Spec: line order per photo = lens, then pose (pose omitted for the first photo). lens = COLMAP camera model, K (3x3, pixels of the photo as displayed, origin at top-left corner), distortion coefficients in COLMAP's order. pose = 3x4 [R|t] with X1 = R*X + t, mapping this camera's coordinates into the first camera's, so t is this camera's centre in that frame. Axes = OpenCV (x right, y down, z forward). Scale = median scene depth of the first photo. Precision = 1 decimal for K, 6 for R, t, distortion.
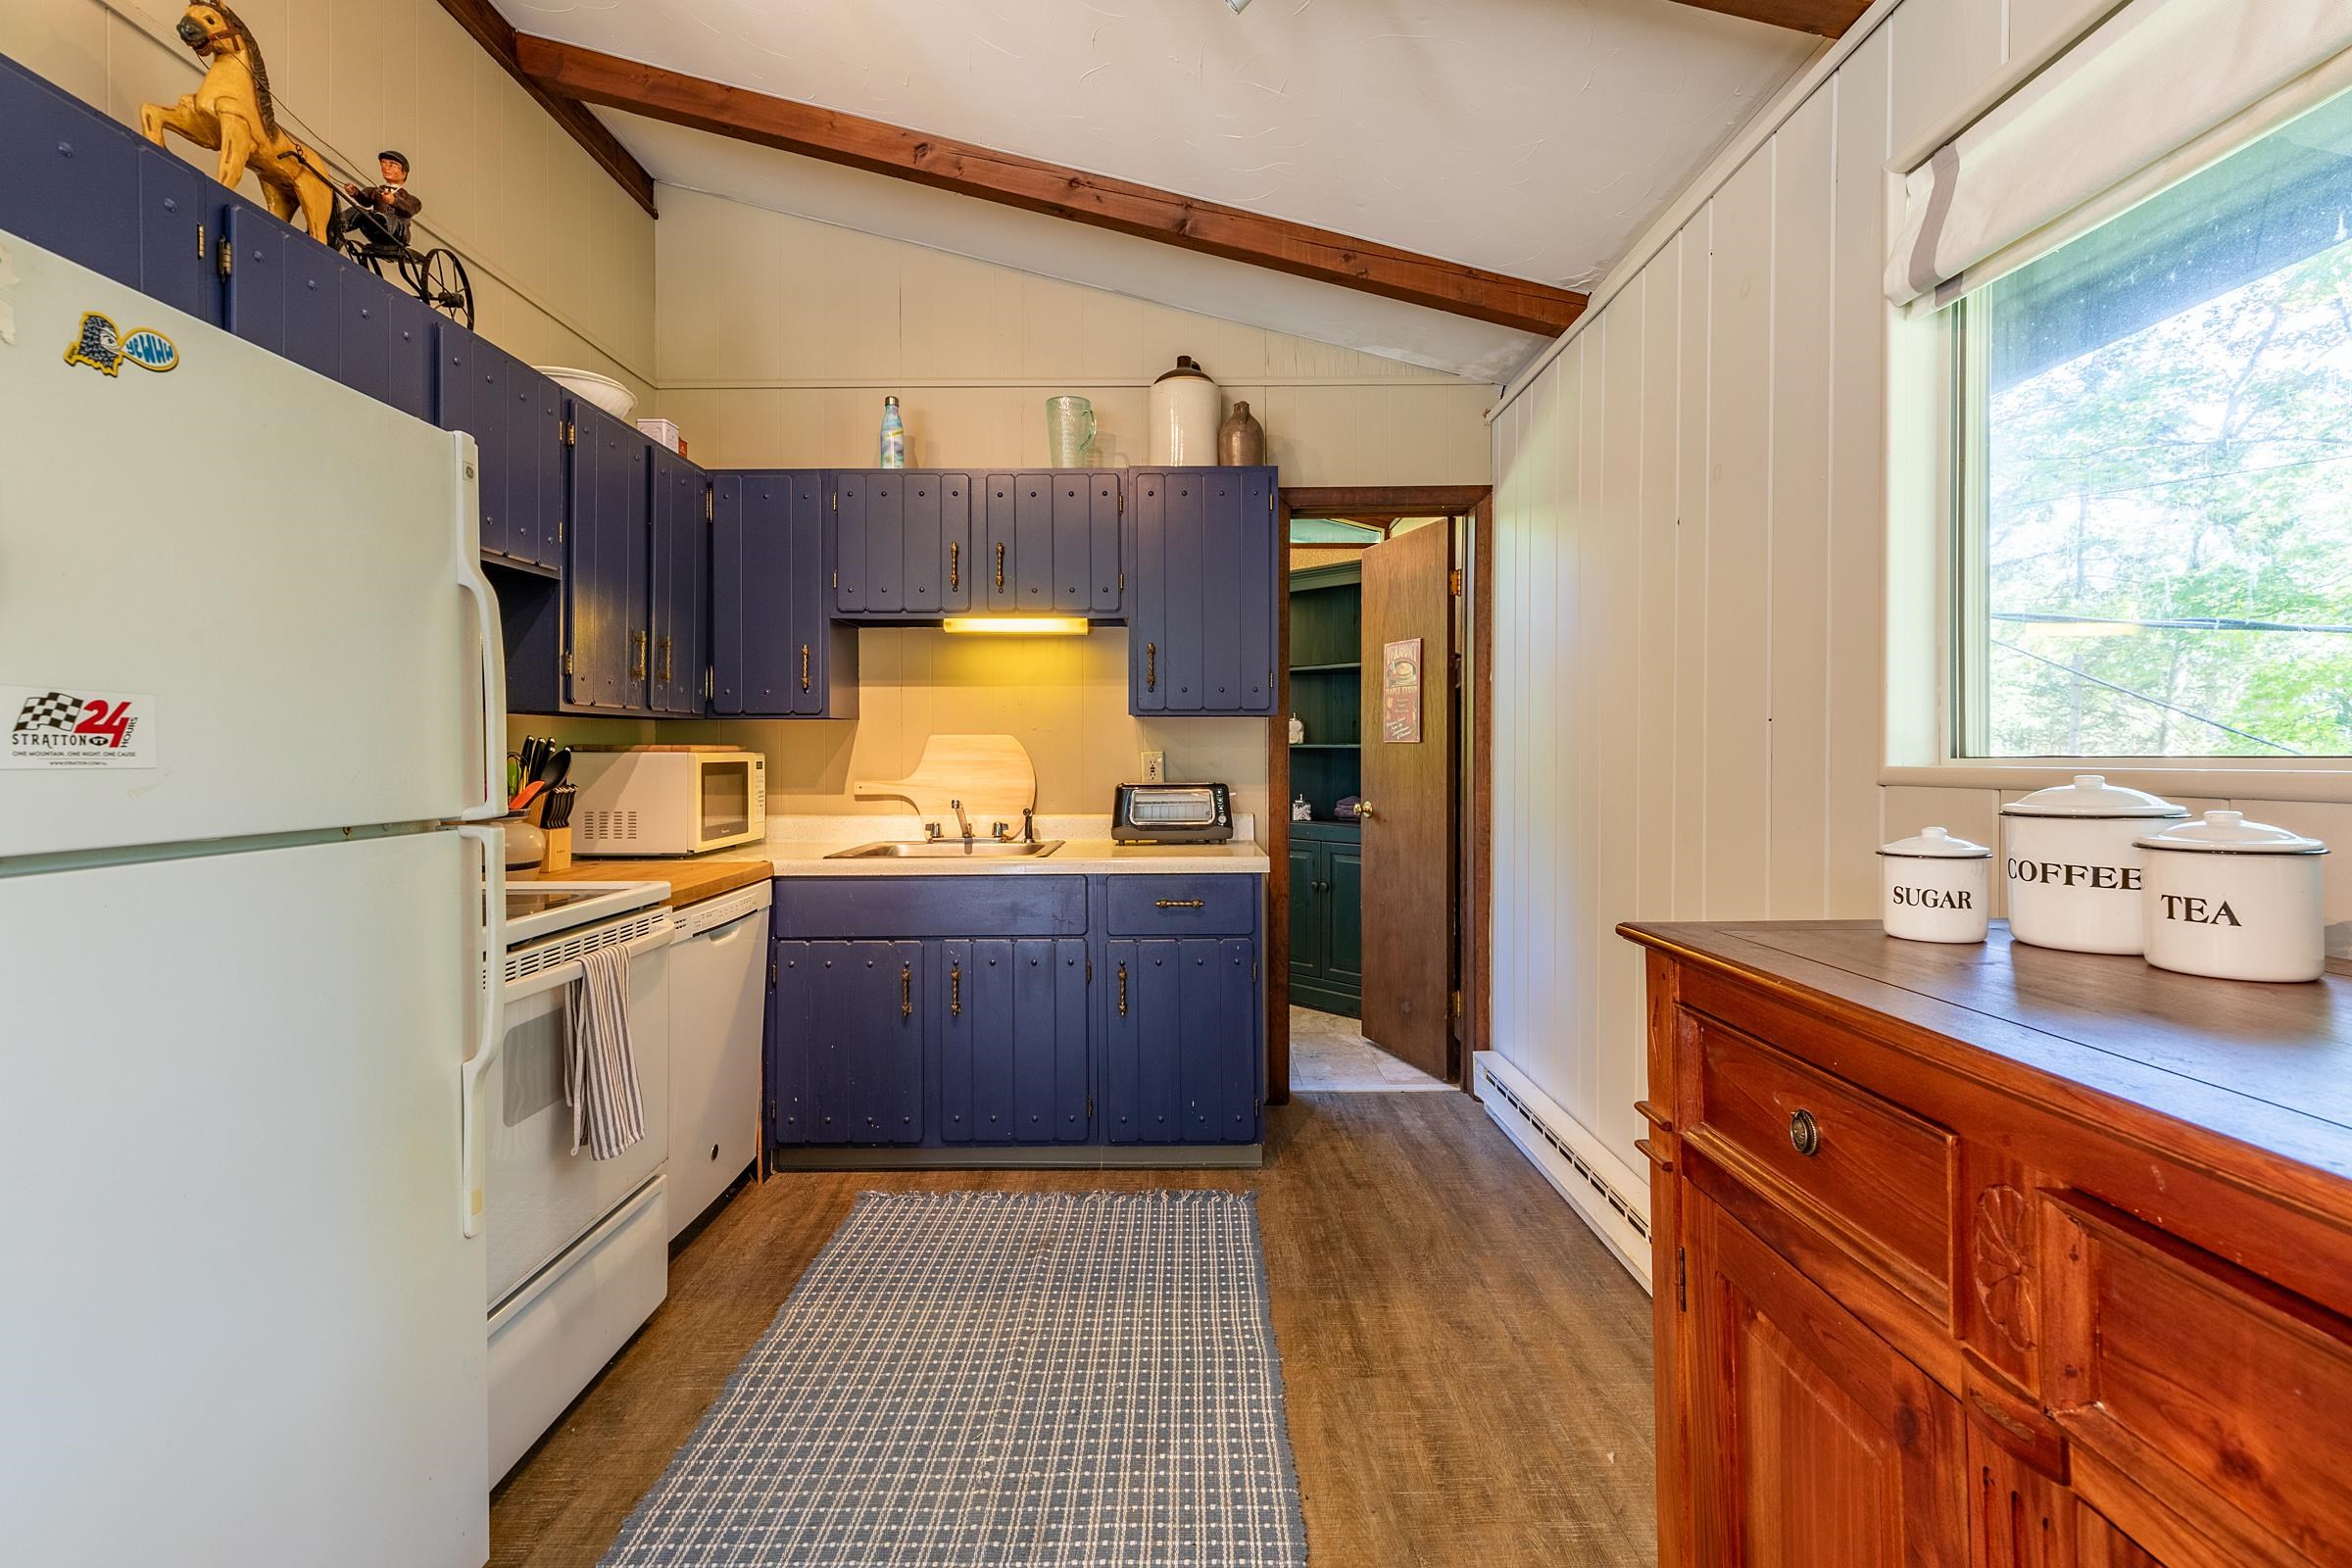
lens RADIAL K [[1062.8, 0, 1180.7], [0, 1062.8, 777.0], [0, 0, 1]] dist [0.001113, 0.001369]
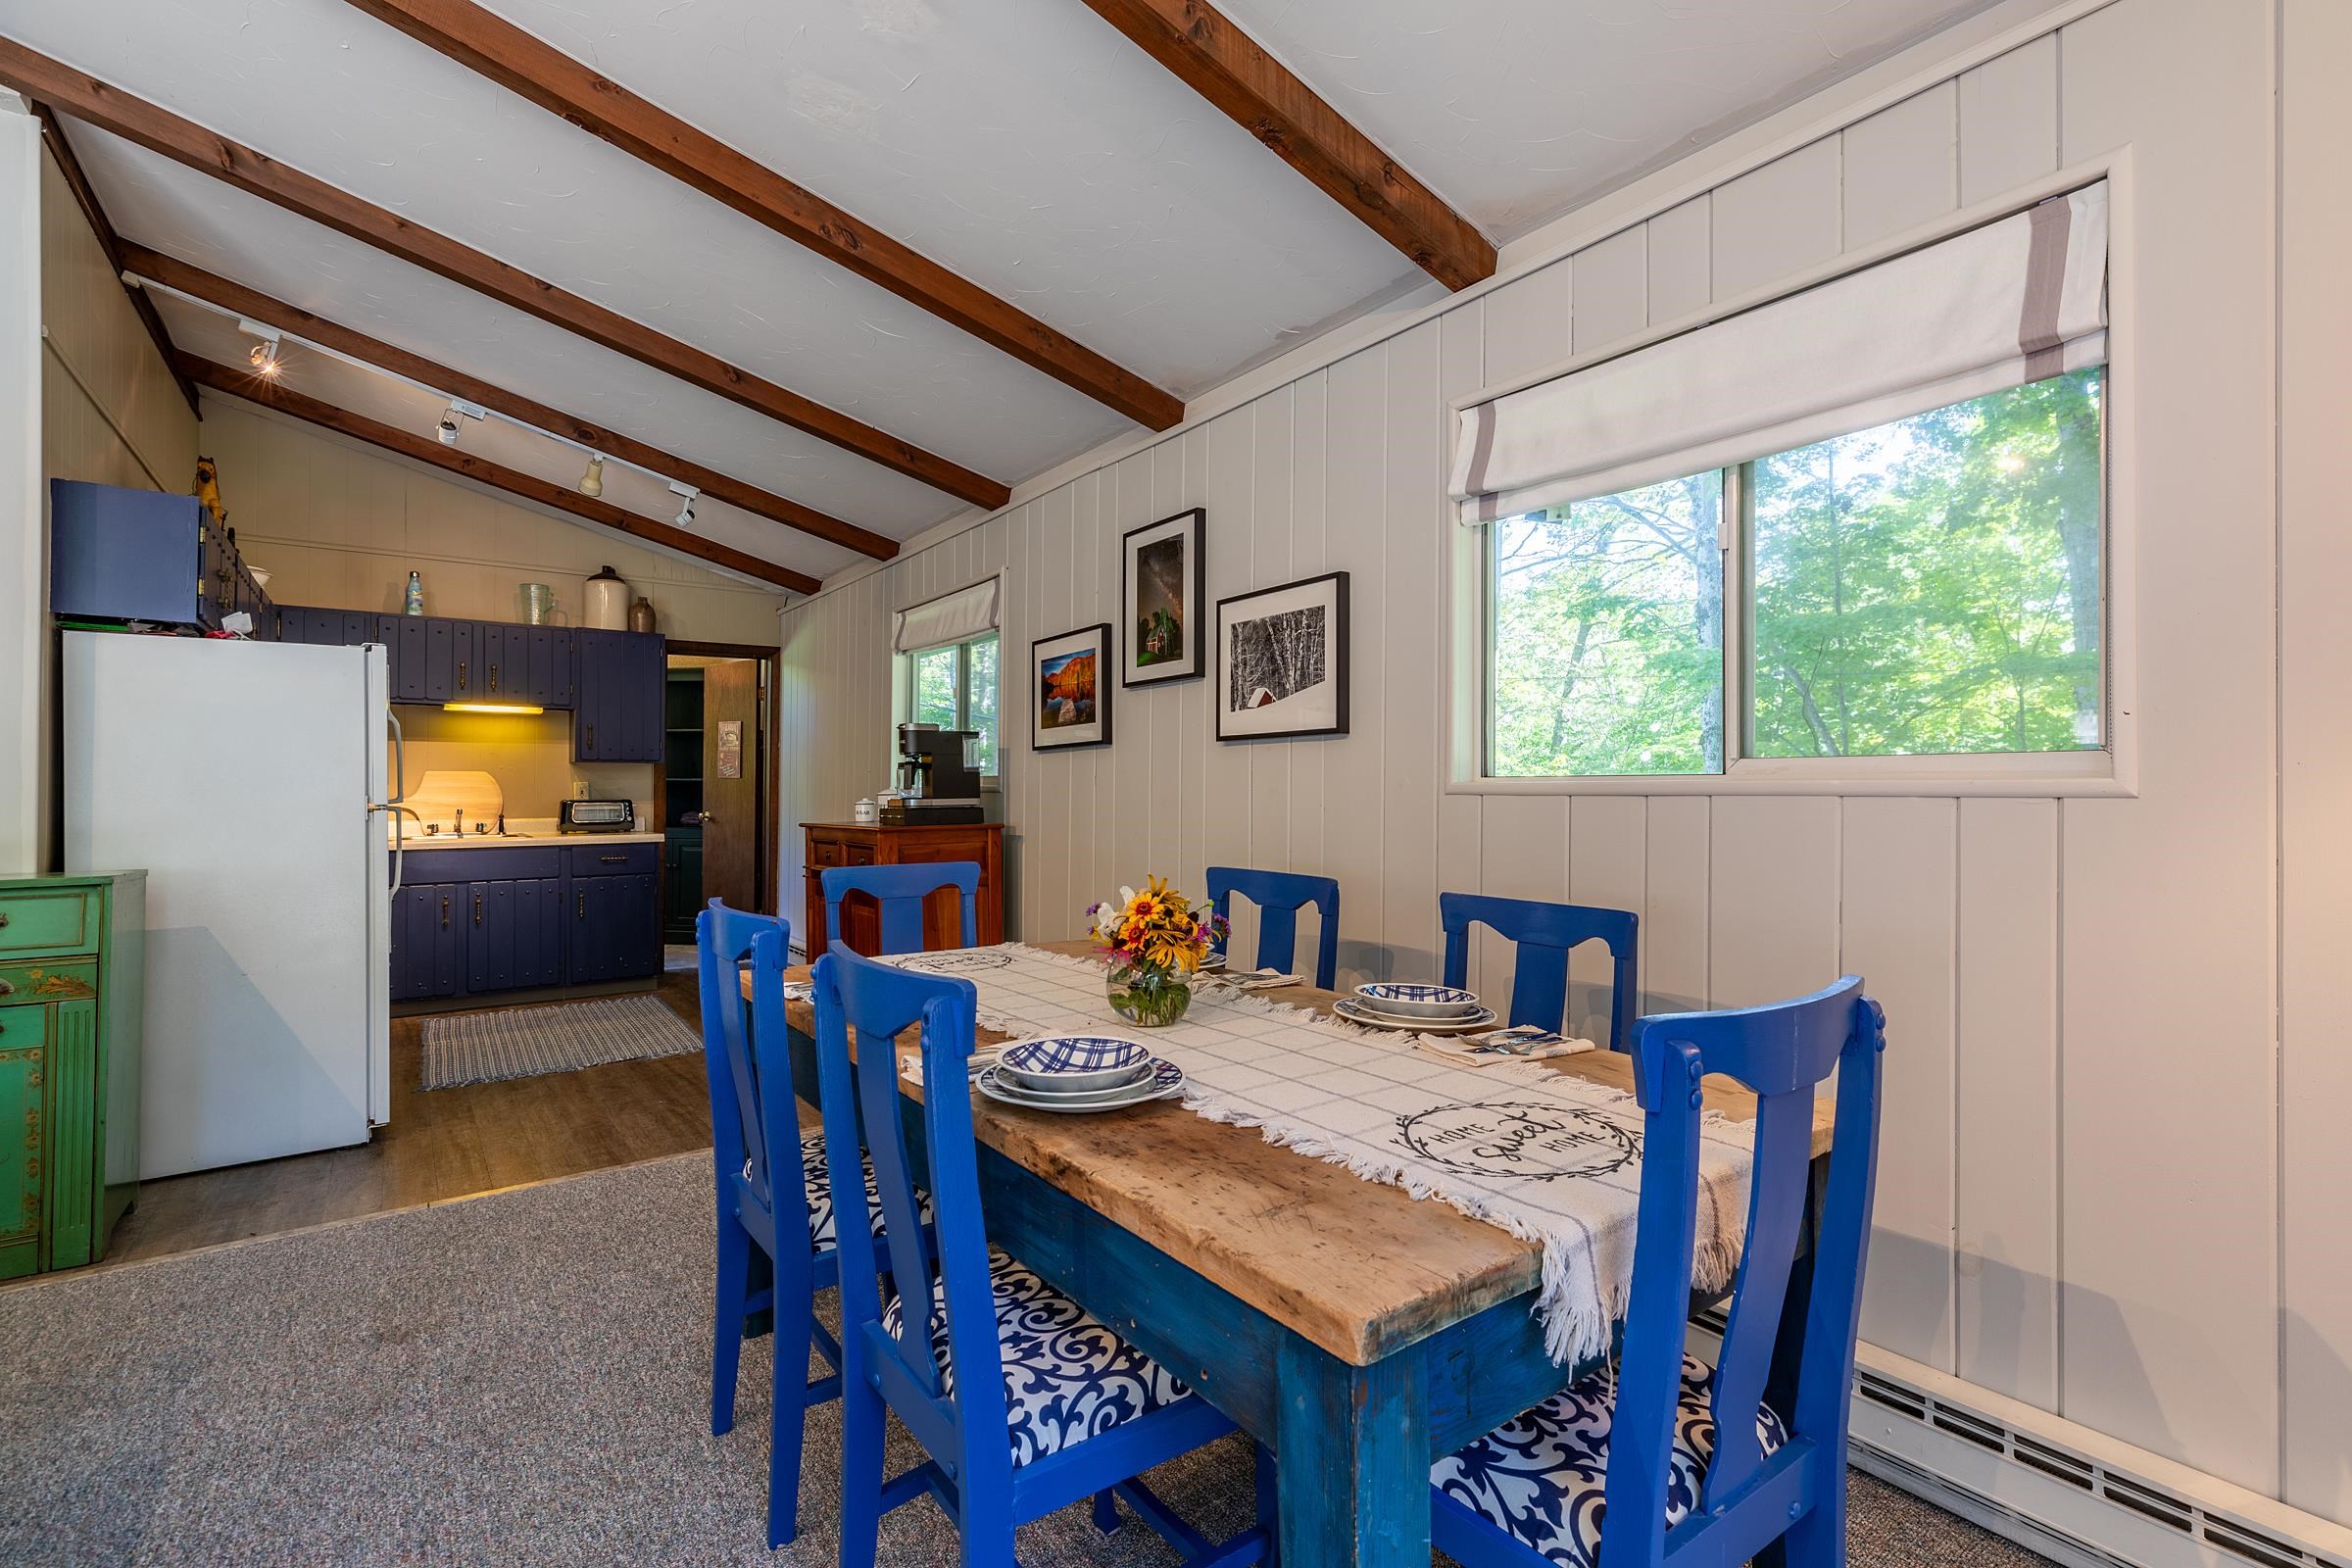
lens RADIAL K [[1062.8, 0, 1180.7], [0, 1062.8, 777.0], [0, 0, 1]] dist [0.001113, 0.001369]
pose [[0.811417, 0.012521, 0.584334, -0.254794], [0.003598, 0.999645, -0.026416, 0.018166], [-0.584457, 0.023536, 0.811083, -1.033521]]
